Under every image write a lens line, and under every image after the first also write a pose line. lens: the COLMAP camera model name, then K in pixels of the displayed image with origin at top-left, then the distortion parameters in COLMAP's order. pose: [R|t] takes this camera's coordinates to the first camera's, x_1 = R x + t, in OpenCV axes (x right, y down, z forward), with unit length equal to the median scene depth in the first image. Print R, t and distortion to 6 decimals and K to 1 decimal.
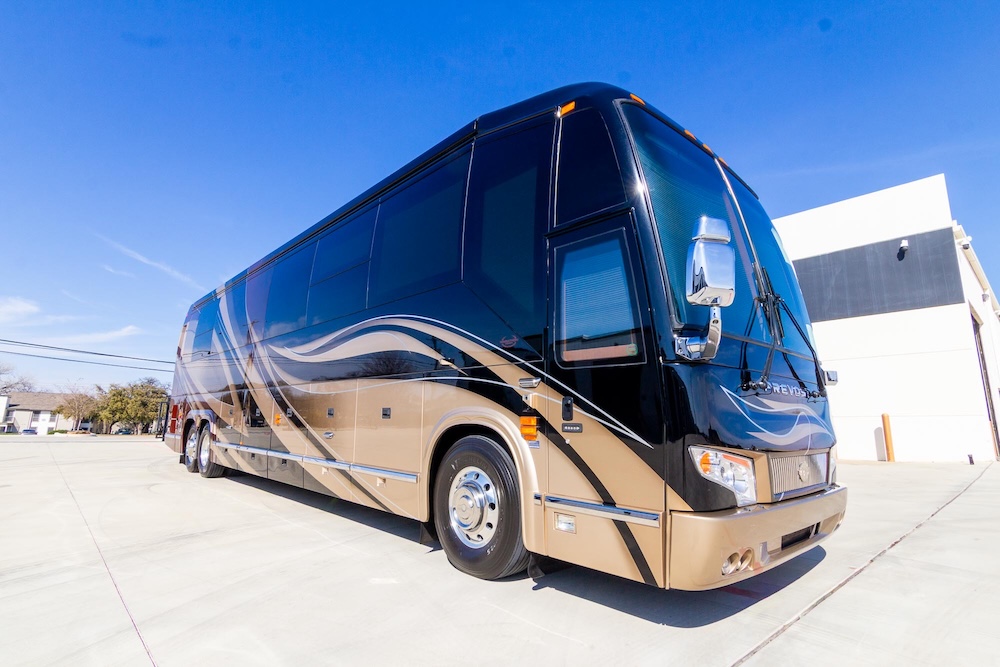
lens RADIAL K [[505.4, 0, 501.6], [0, 505.4, 331.3], [0, 0, 1]] dist [-0.002335, 0.001760]
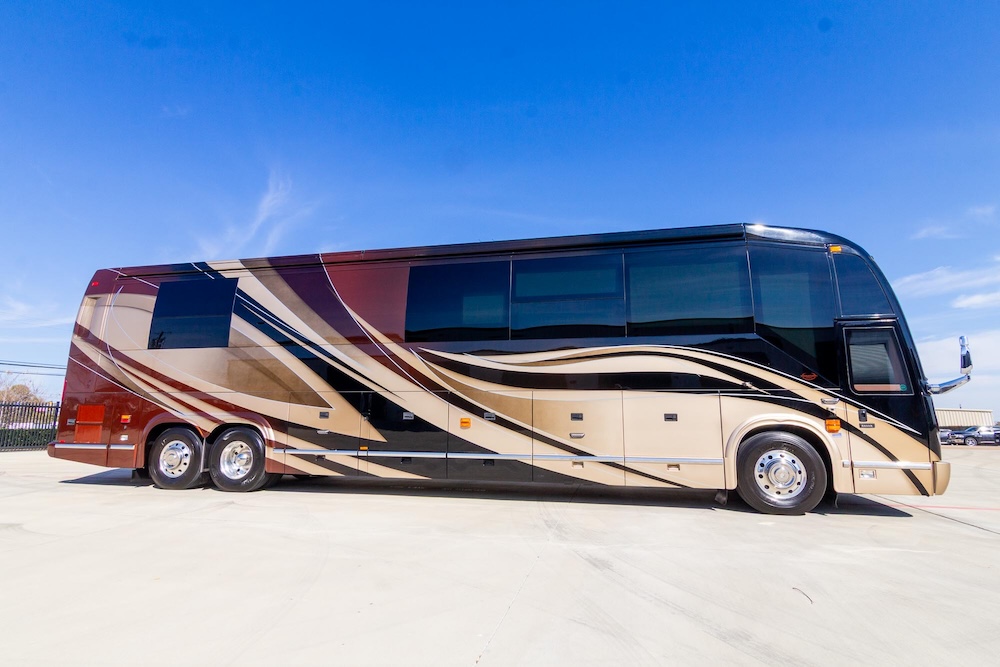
lens RADIAL K [[505.4, 0, 501.6], [0, 505.4, 331.3], [0, 0, 1]] dist [-0.002335, 0.001760]
pose [[0.824855, 0.091832, 0.557836, -0.988650], [-0.092444, 0.995347, -0.027162, 0.006166], [-0.557735, -0.029164, 0.829507, 0.086725]]
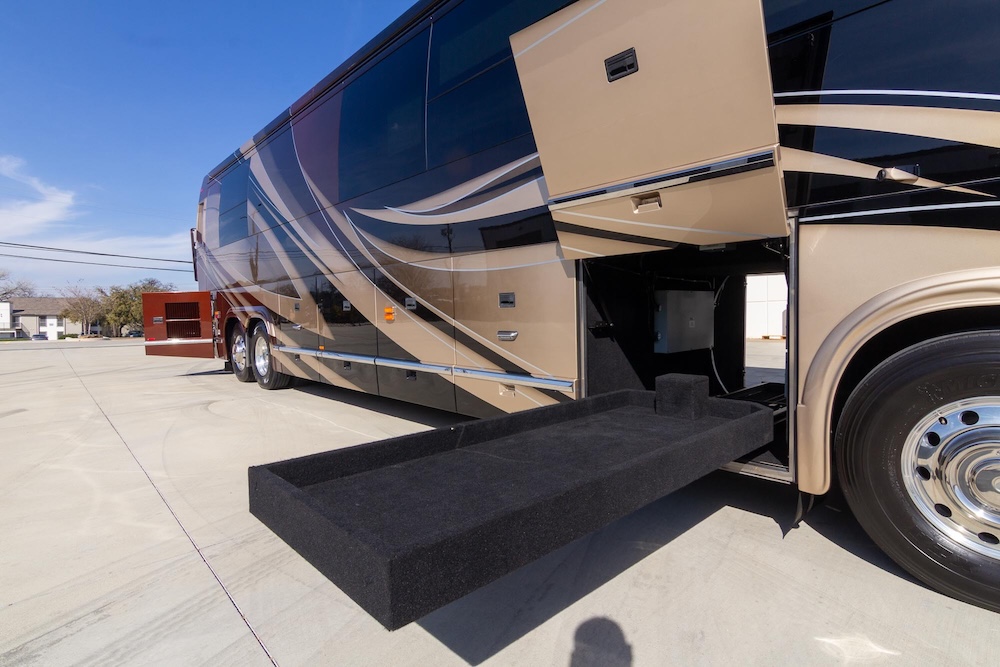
lens RADIAL K [[505.4, 0, 501.6], [0, 505.4, 331.3], [0, 0, 1]] dist [-0.002335, 0.001760]
pose [[0.999533, -0.030513, -0.001722, -0.288822], [0.030182, 0.976684, 0.212552, 0.055903], [-0.004803, -0.212504, 0.977148, 0.322226]]
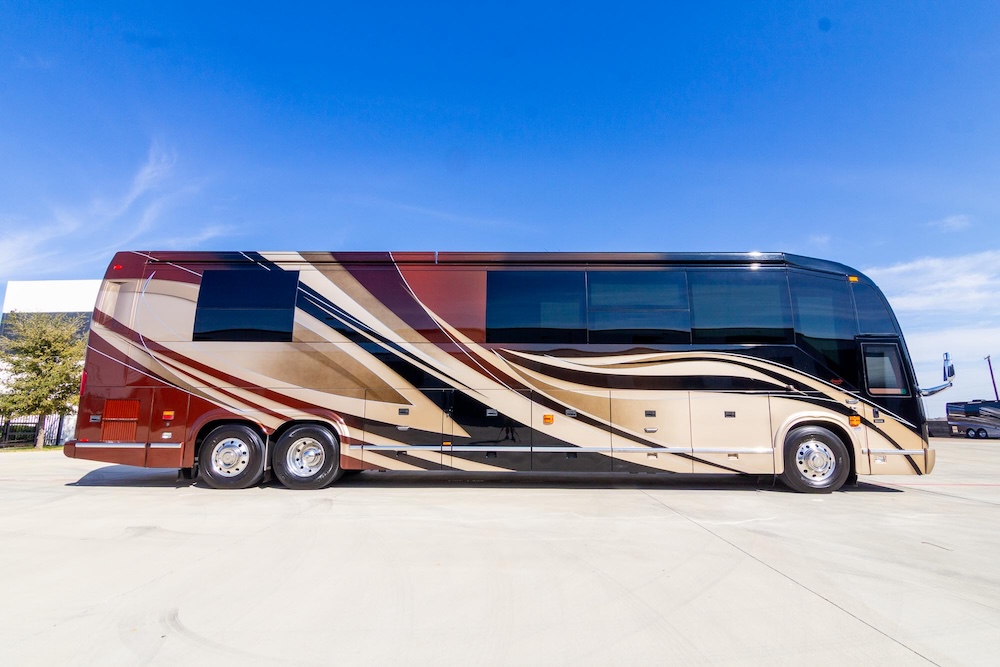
lens RADIAL K [[495.1, 0, 500.0], [0, 495.1, 333.5], [0, 0, 1]] dist [-0.001884, 0.000125]
pose [[0.692598, 0.110632, 0.712789, -1.343810], [-0.120255, 0.992048, -0.037127, 0.037287], [-0.711229, -0.060003, 0.700395, 0.303387]]
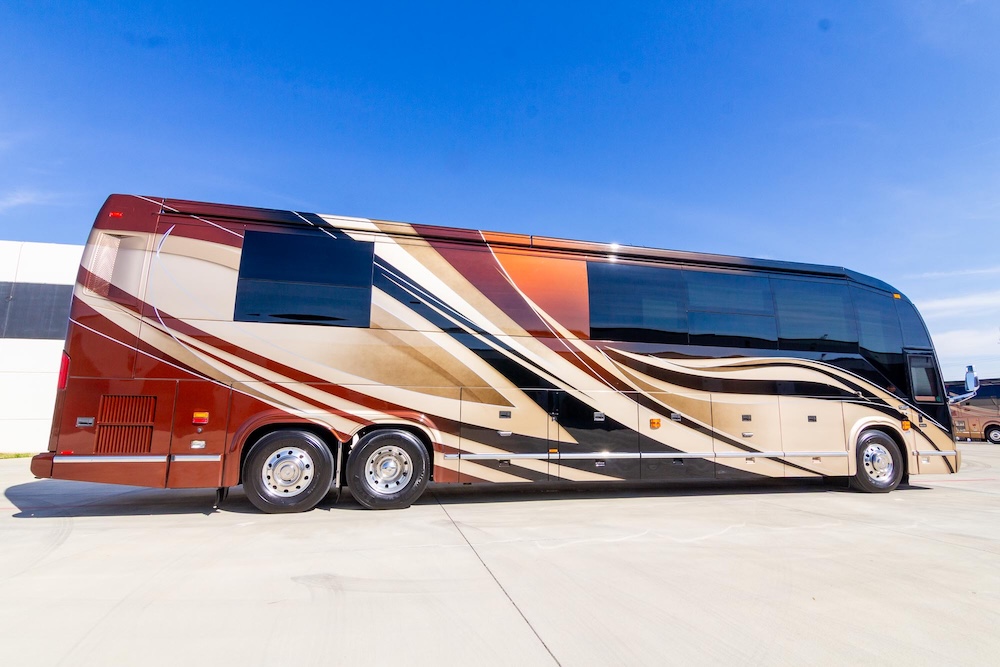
lens RADIAL K [[505.4, 0, 501.6], [0, 505.4, 331.3], [0, 0, 1]] dist [-0.002335, 0.001760]
pose [[0.483260, 0.145304, 0.863334, -1.565048], [-0.151595, 0.985123, -0.080945, 0.118785], [-0.862252, -0.091759, 0.498098, 0.765079]]
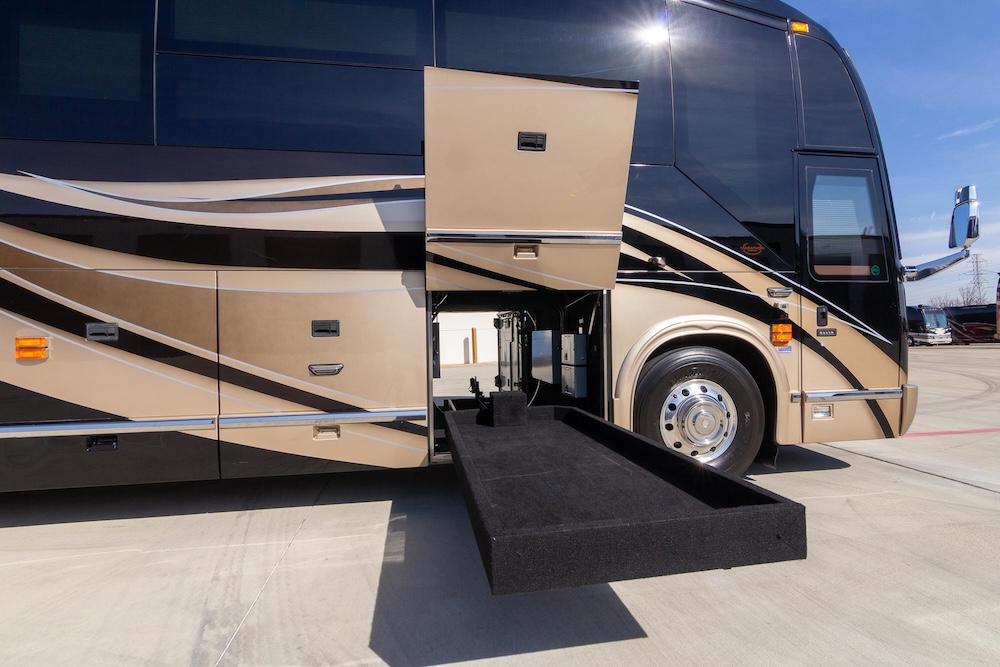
lens RADIAL K [[517.3, 0, 503.0], [0, 517.3, 329.9], [0, 0, 1]] dist [-0.002620, 0.000545]
pose [[0.545055, -0.015679, 0.838253, -0.585955], [-0.116805, 0.988654, 0.094442, 0.074258], [-0.830224, -0.149388, 0.537040, 0.455843]]
